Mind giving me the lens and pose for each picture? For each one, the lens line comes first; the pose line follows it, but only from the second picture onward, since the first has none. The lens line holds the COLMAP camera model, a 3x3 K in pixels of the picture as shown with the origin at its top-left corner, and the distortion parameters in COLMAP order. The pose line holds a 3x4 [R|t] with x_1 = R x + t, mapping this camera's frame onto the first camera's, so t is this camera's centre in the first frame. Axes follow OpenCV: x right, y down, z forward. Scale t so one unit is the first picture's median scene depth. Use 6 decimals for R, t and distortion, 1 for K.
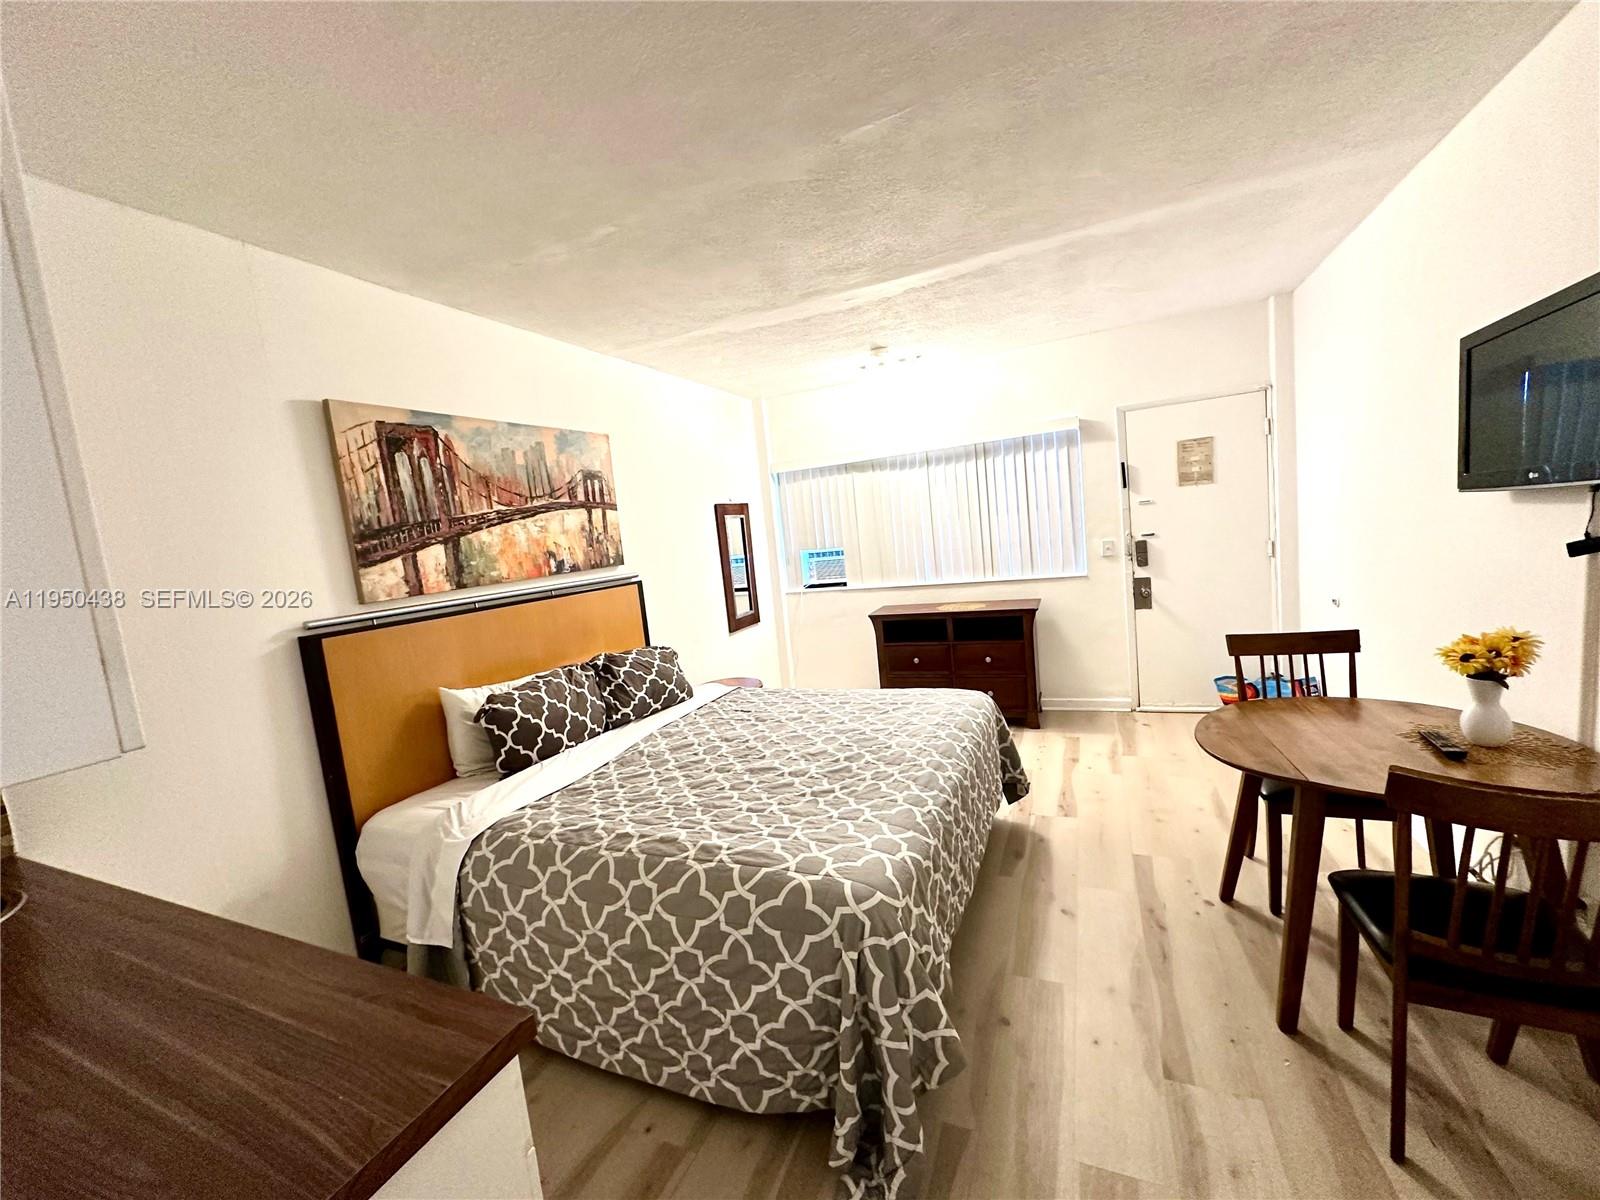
lens RADIAL K [[632.9, 0, 800.0], [0, 632.9, 600.0], [0, 0, 1]] dist [-0.001703, 0.000086]
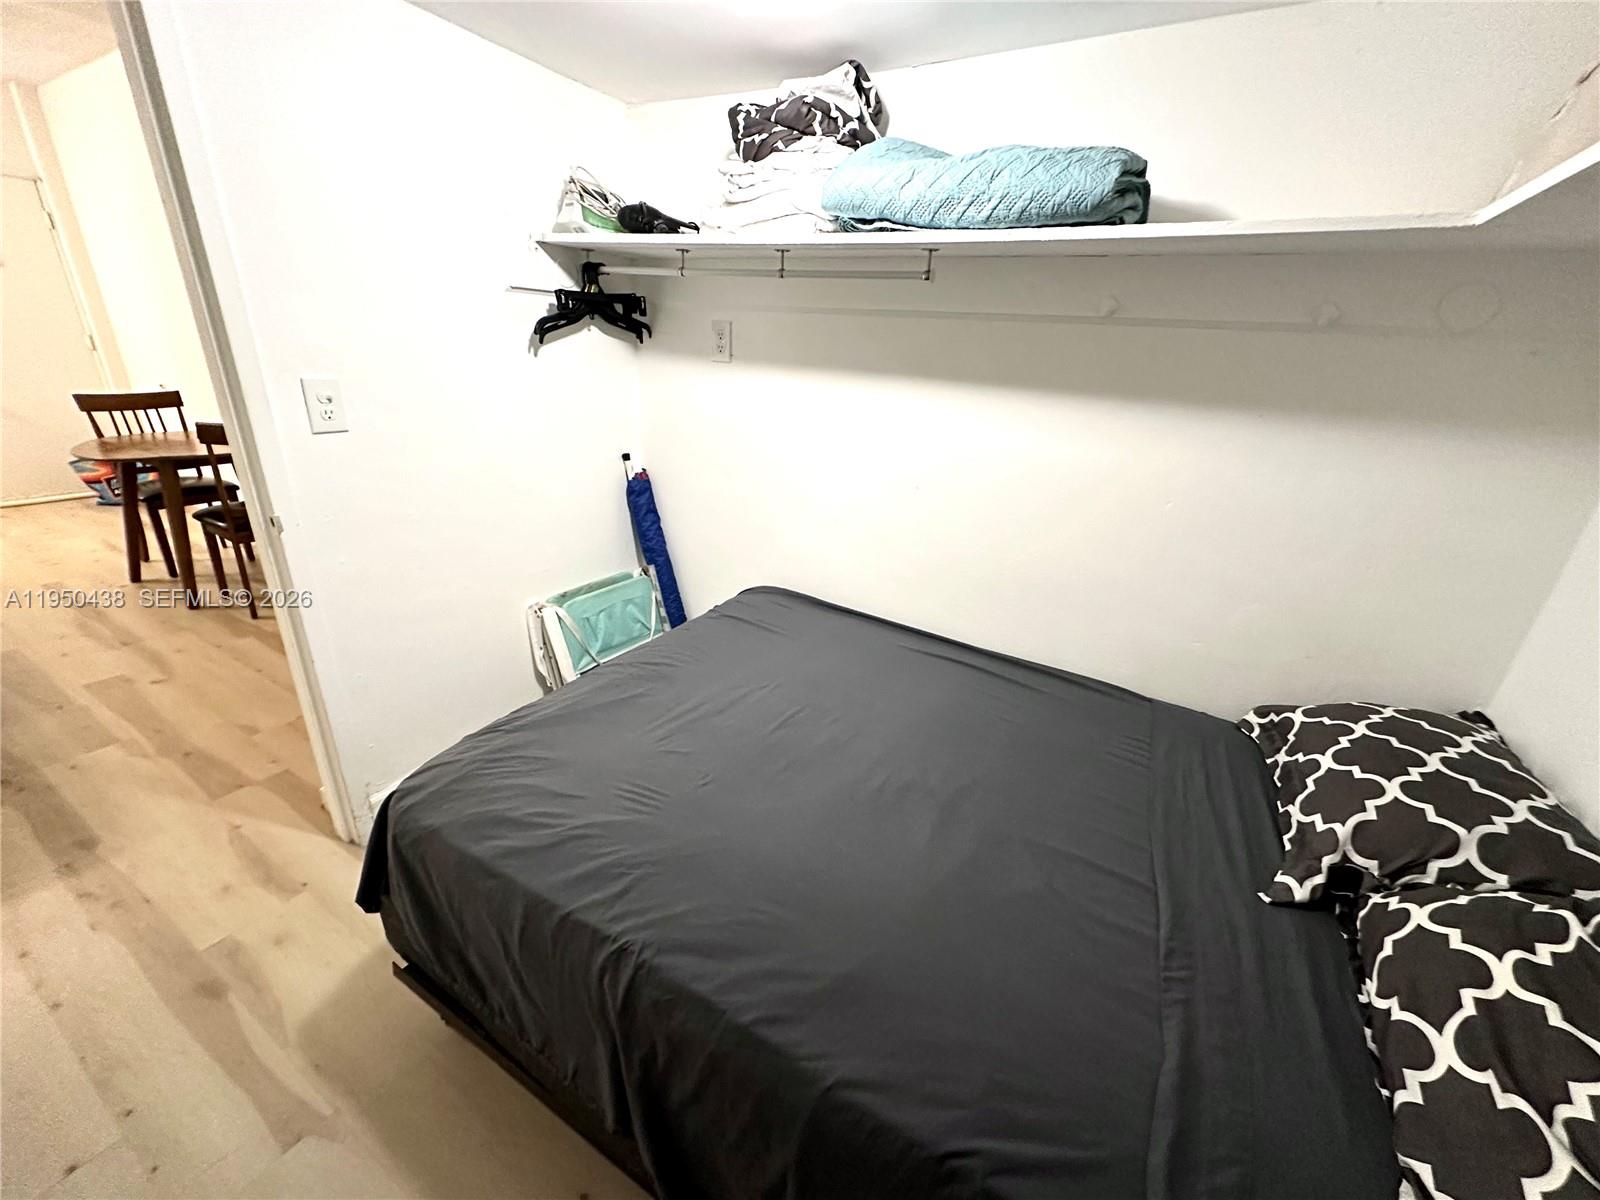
lens RADIAL K [[632.9, 0, 800.0], [0, 632.9, 600.0], [0, 0, 1]] dist [-0.001703, 0.000086]
pose [[0.111907, -0.266425, 0.957337, -0.453812], [0.036466, 0.963841, 0.263972, 0.158383], [-0.993049, 0.005370, 0.117575, -0.557974]]
